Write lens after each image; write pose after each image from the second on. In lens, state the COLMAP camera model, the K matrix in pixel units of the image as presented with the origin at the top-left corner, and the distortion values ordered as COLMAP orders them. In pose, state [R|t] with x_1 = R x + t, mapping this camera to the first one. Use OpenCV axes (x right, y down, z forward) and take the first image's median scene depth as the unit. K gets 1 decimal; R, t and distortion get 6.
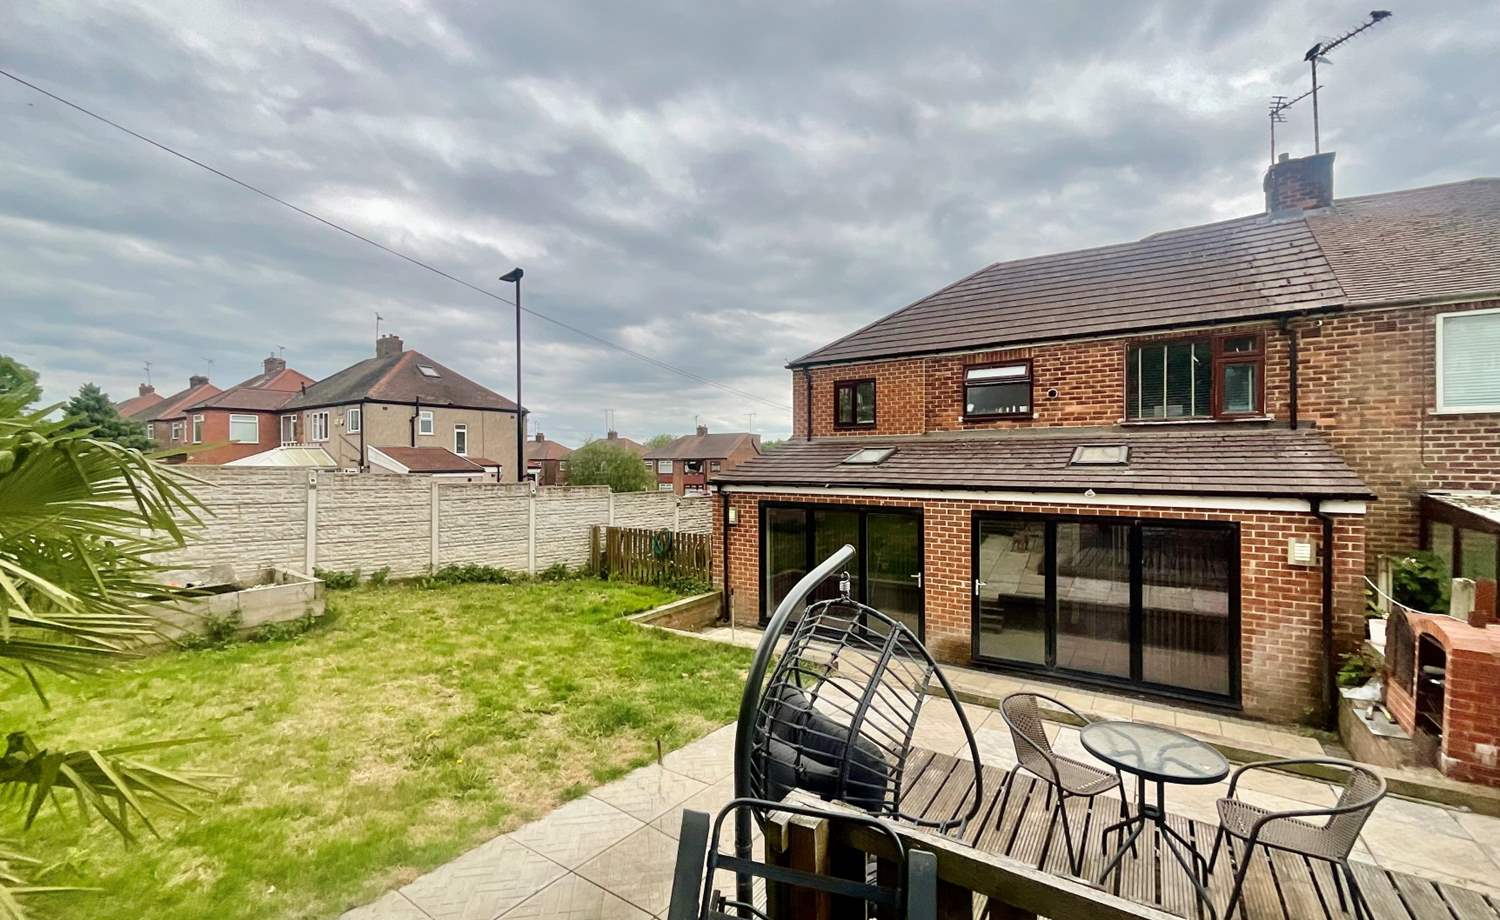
lens RADIAL K [[629.0, 0, 750.0], [0, 629.0, 460.0], [0, 0, 1]] dist [0.000642, -0.000014]
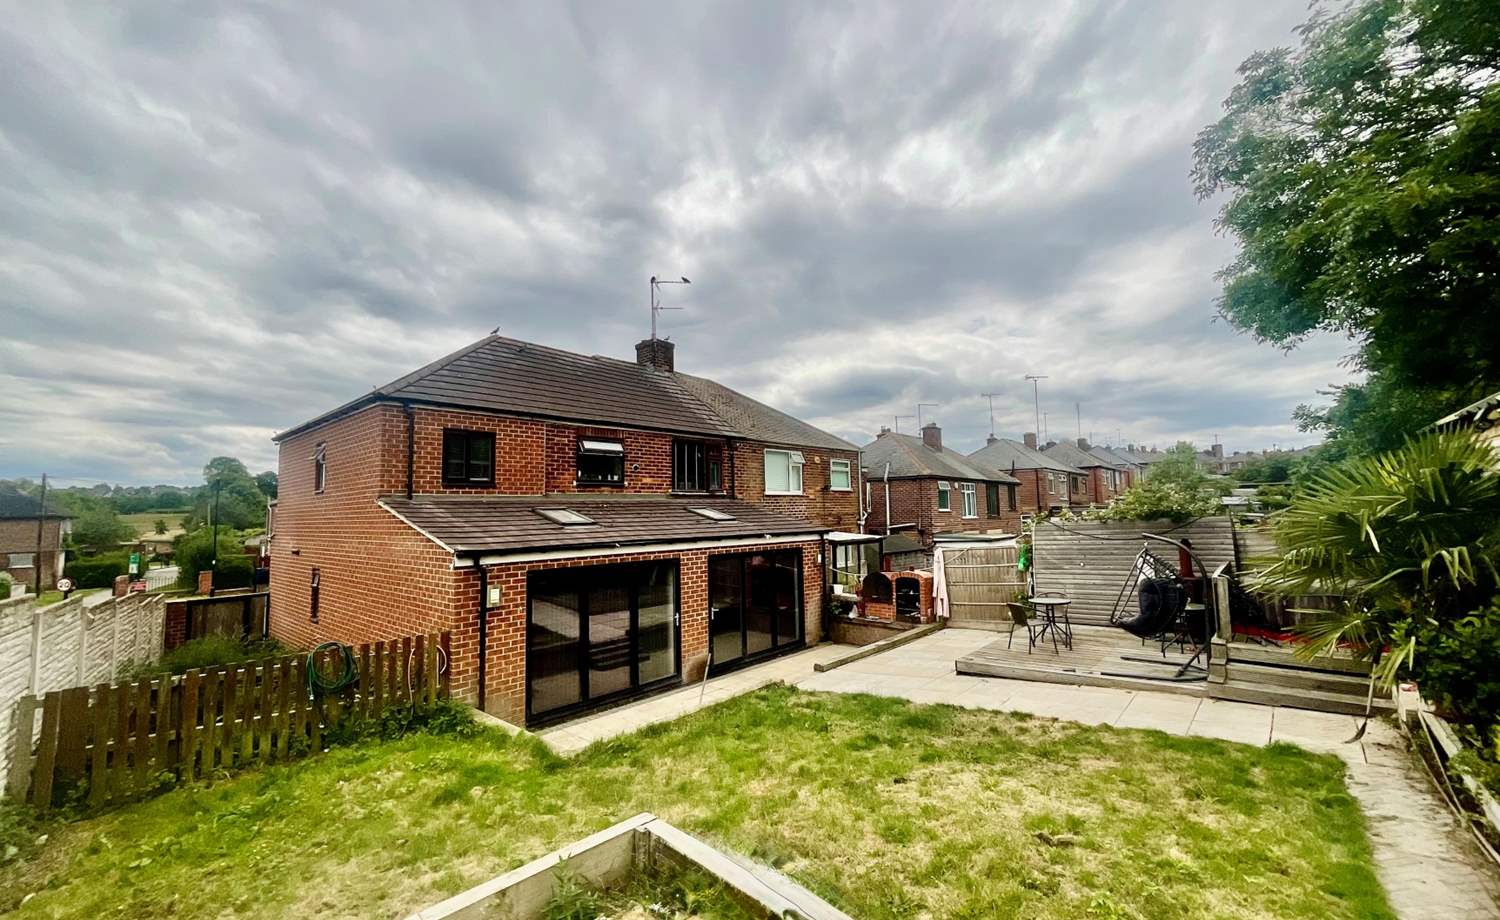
lens RADIAL K [[629.0, 0, 750.0], [0, 629.0, 460.0], [0, 0, 1]] dist [0.000642, -0.000014]
pose [[0.093082, 0.085479, 0.991982, -0.957101], [0.019666, 0.995956, -0.087666, -0.003068], [-0.995464, 0.027668, 0.091024, 0.768686]]
